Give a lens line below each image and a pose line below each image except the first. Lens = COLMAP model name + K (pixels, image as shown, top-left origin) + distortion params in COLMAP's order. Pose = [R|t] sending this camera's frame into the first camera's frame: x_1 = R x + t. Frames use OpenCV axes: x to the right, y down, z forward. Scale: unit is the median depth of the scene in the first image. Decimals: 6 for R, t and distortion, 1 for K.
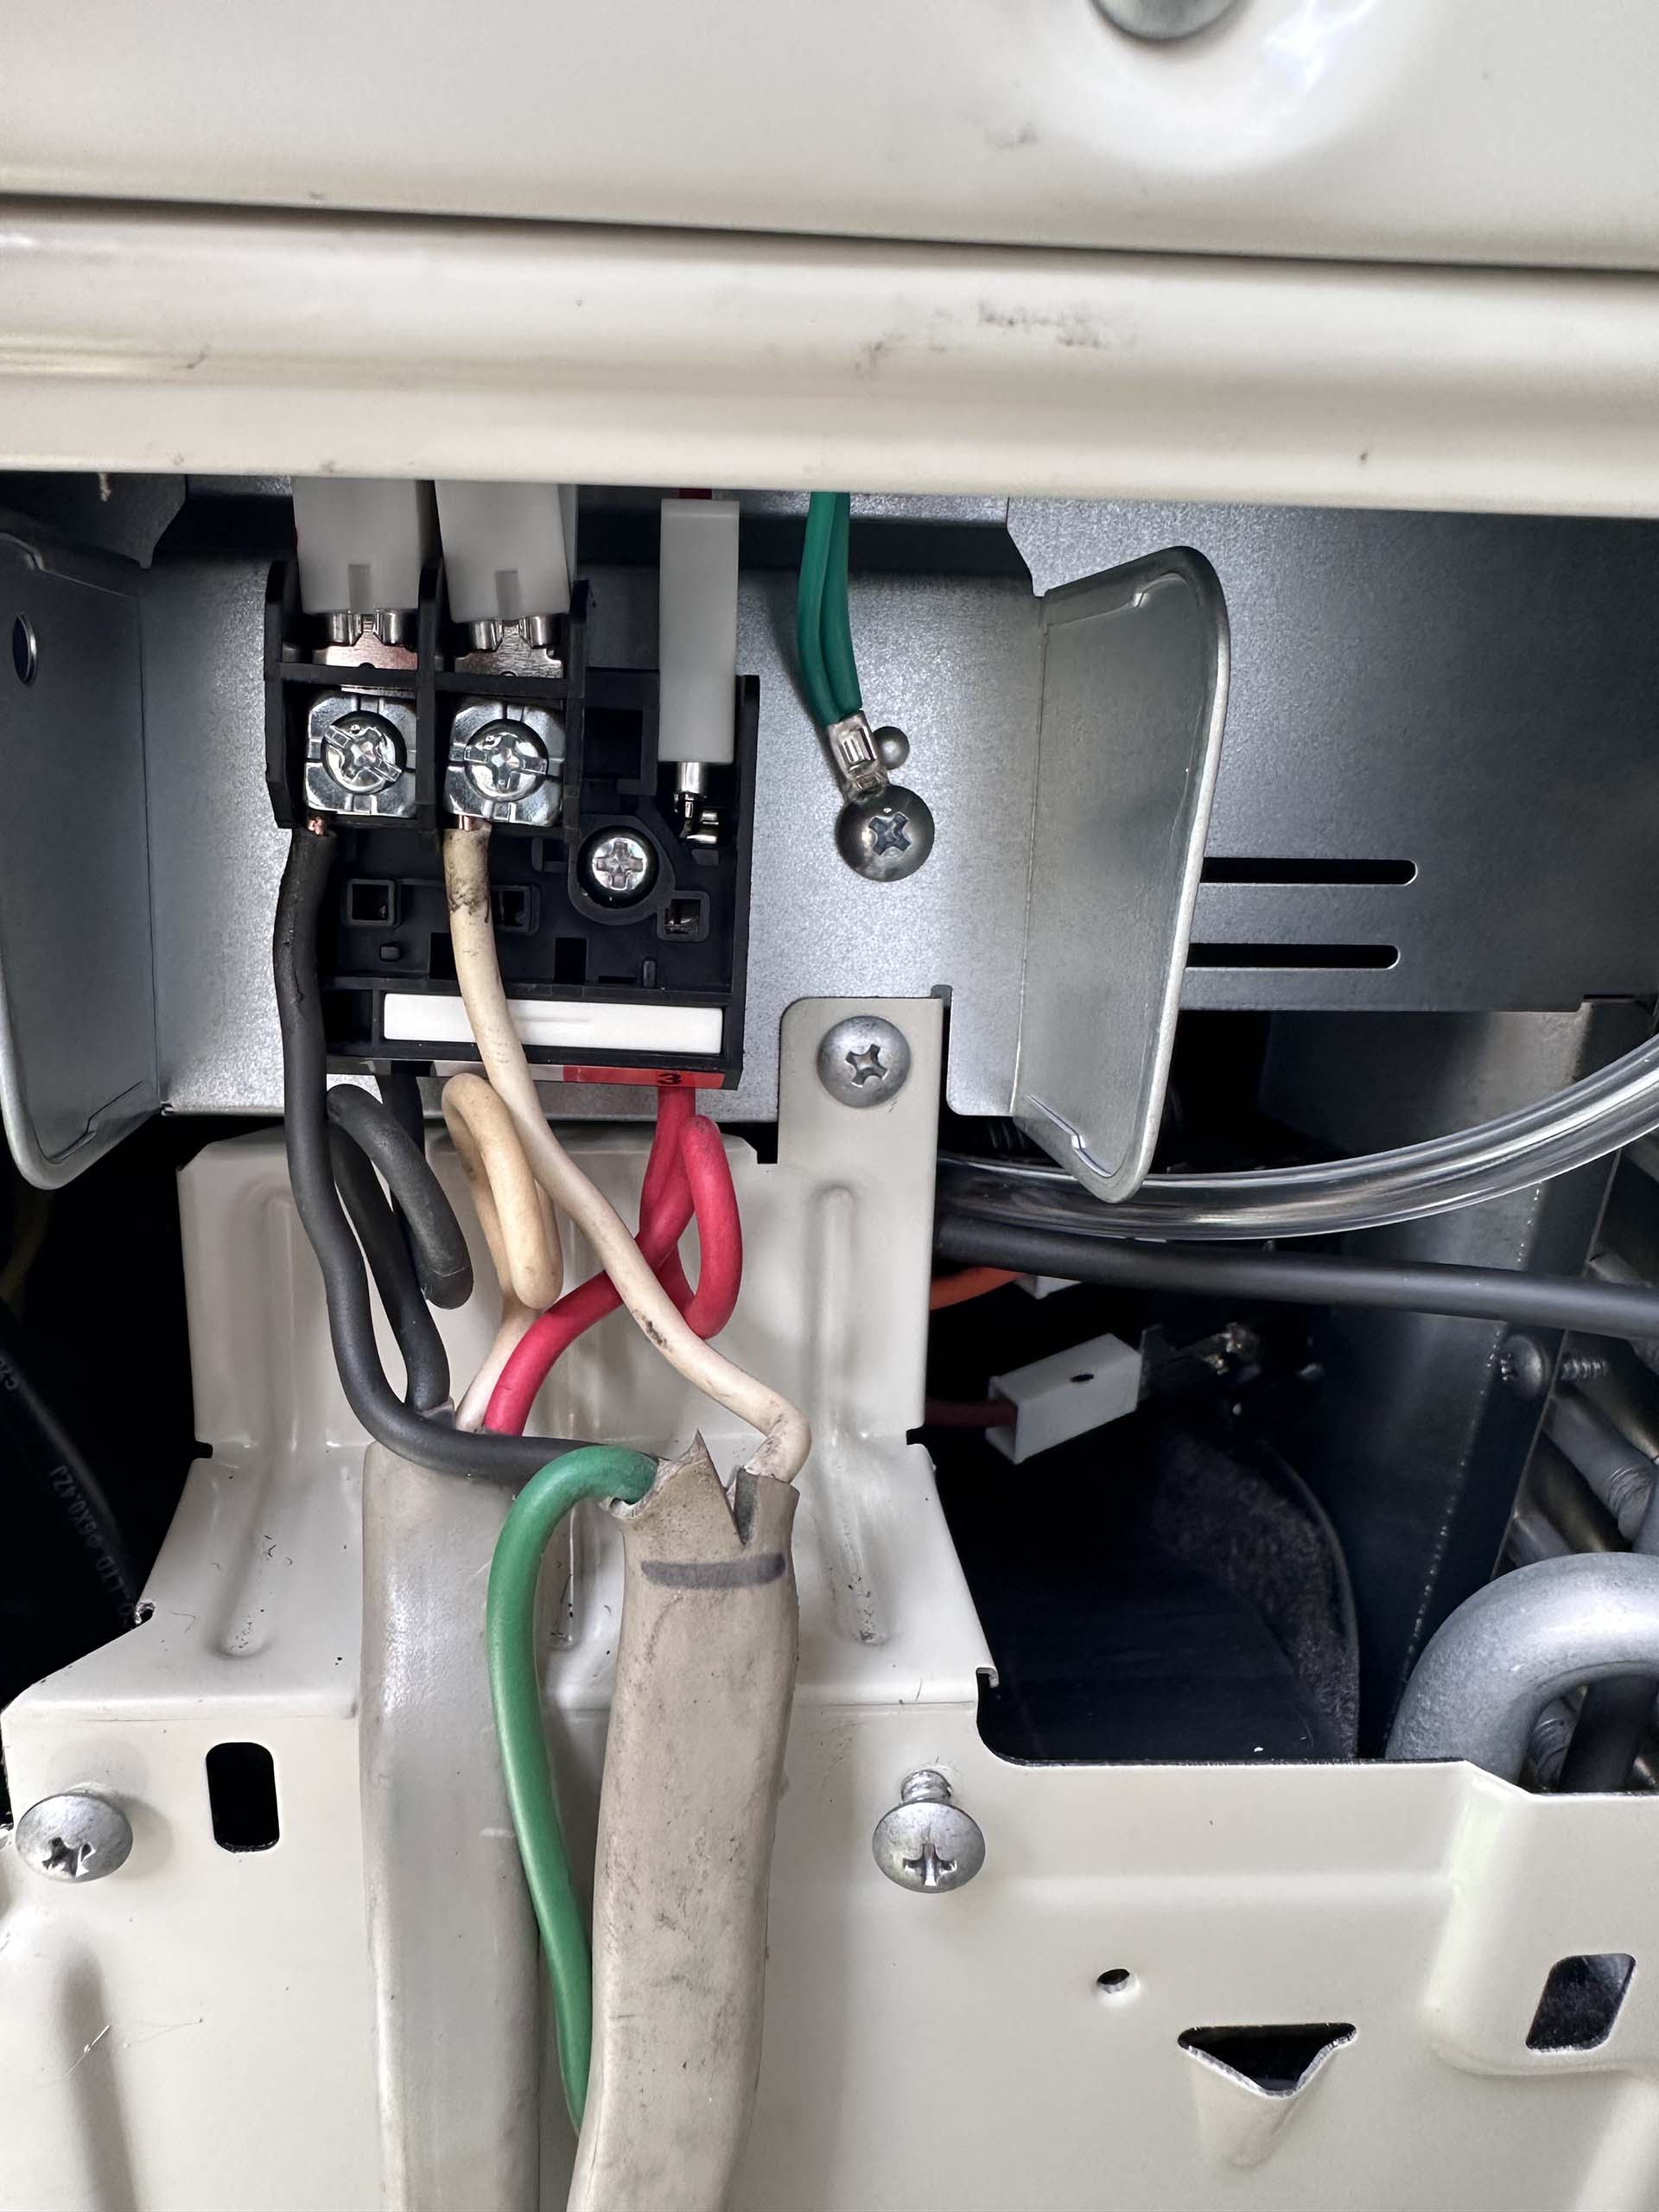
lens RADIAL K [[1568.2, 0, 694.5], [0, 1568.2, 1032.6], [0, 0, 1]] dist [-0.010714, 0.003718]
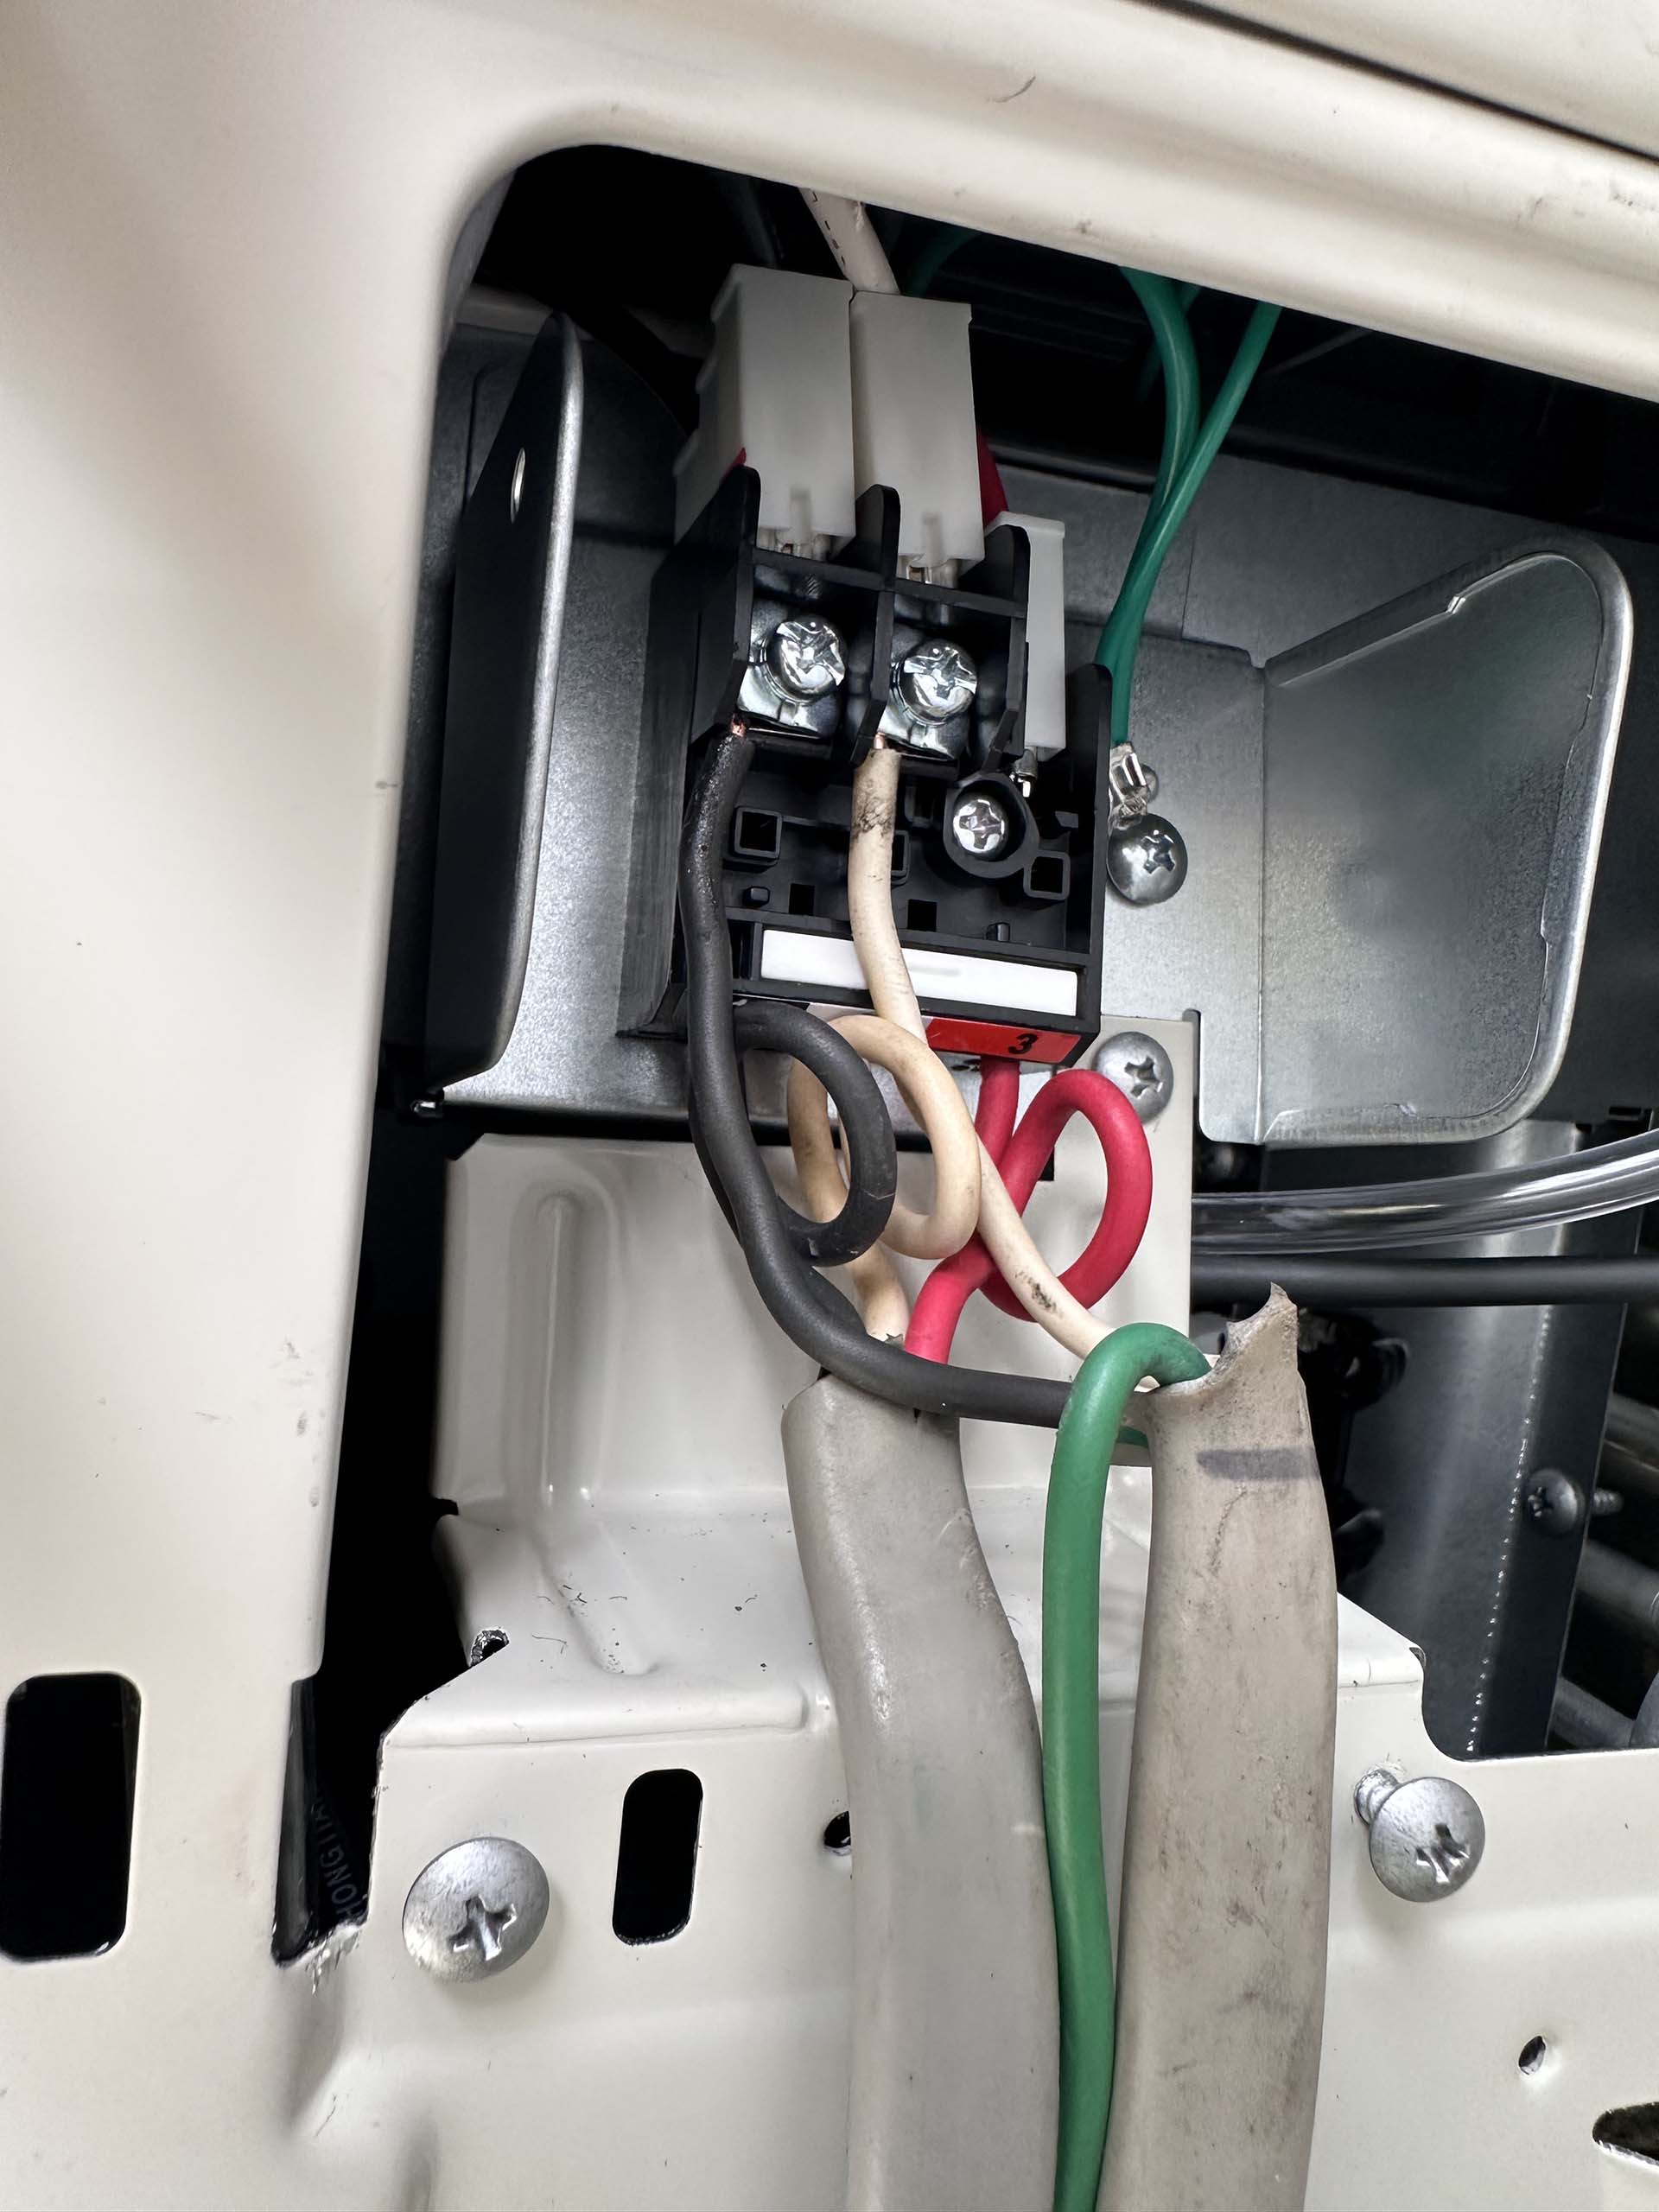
lens RADIAL K [[1568.2, 0, 694.5], [0, 1568.2, 1032.6], [0, 0, 1]] dist [-0.010714, 0.003718]
pose [[0.967760, 0.050511, 0.246757, -0.479189], [0.019218, 0.962022, -0.272296, 0.299502], [-0.251139, 0.268259, 0.930035, 0.145285]]
